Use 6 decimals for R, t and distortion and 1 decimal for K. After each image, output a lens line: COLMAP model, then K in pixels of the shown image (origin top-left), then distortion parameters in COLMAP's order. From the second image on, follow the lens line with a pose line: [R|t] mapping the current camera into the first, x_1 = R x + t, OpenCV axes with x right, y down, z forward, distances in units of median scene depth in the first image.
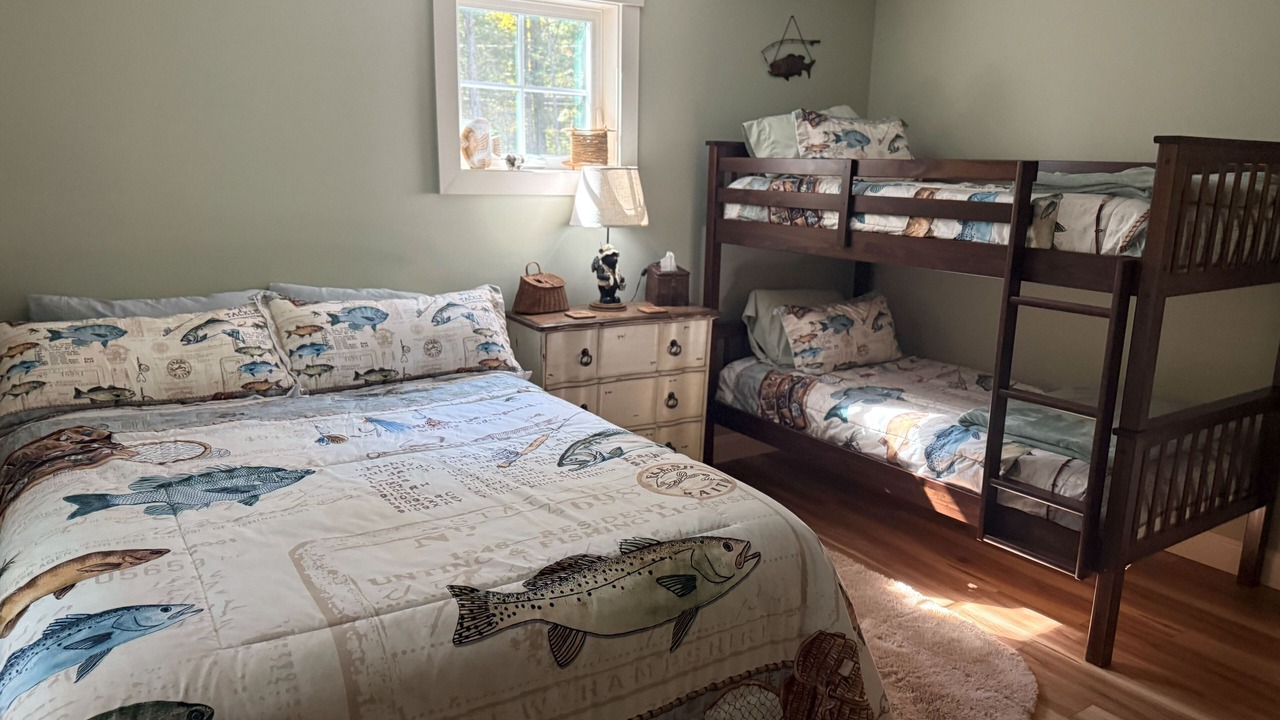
lens RADIAL K [[885.1, 0, 646.4], [0, 885.1, 362.0], [0, 0, 1]] dist [0.127626, -0.229036]
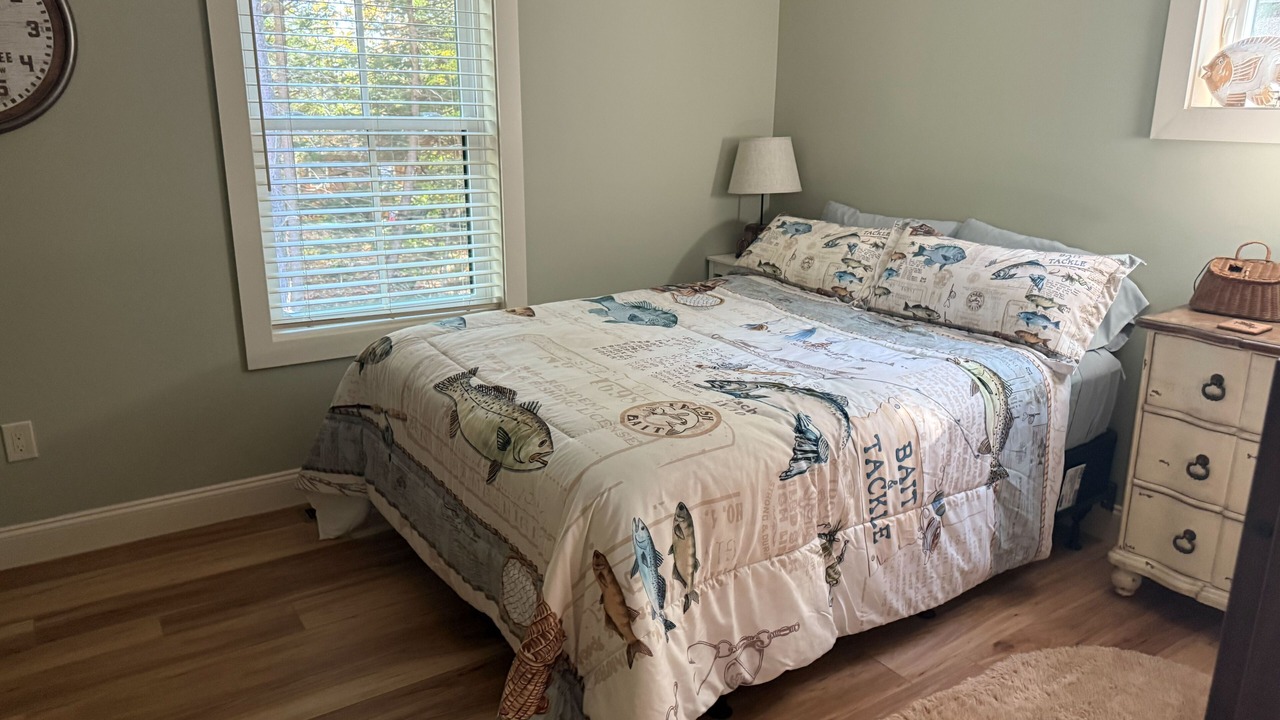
lens RADIAL K [[885.1, 0, 646.4], [0, 885.1, 362.0], [0, 0, 1]] dist [0.127626, -0.229036]
pose [[-0.006314, 0.257802, -0.966177, 0.812129], [-0.221359, 0.941866, 0.252762, -0.138613], [0.975172, 0.215468, 0.051120, 0.758777]]
